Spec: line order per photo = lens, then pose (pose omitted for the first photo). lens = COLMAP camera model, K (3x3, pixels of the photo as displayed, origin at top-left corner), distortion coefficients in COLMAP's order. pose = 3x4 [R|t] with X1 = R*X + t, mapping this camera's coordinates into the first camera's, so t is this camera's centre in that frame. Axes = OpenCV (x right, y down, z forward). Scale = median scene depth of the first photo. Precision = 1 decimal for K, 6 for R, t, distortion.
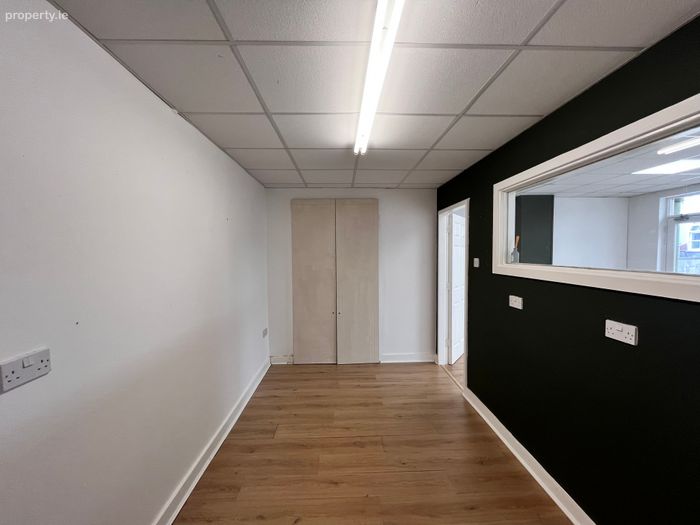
lens RADIAL K [[285.7, 0, 350.0], [0, 285.7, 262.5], [0, 0, 1]] dist [-0.000971, -0.000276]
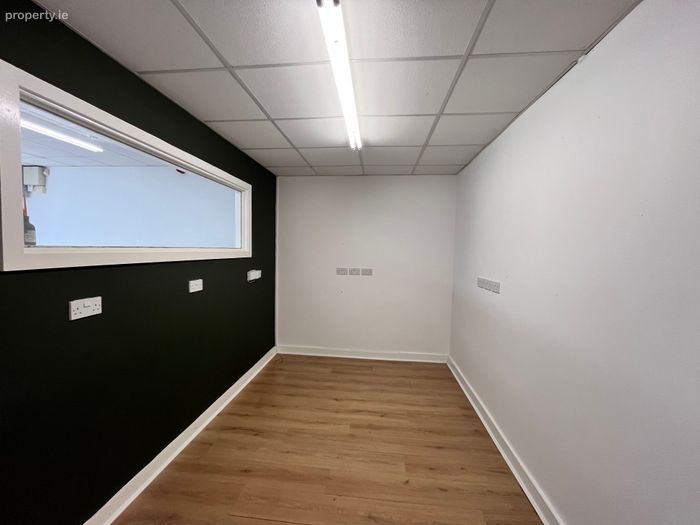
lens RADIAL K [[285.7, 0, 350.0], [0, 285.7, 262.5], [0, 0, 1]] dist [-0.000971, -0.000276]
pose [[-0.991130, -0.025085, 0.130507, -0.097993], [-0.013174, 0.995732, 0.091344, -0.039971], [-0.132242, 0.088815, -0.987231, 2.112227]]
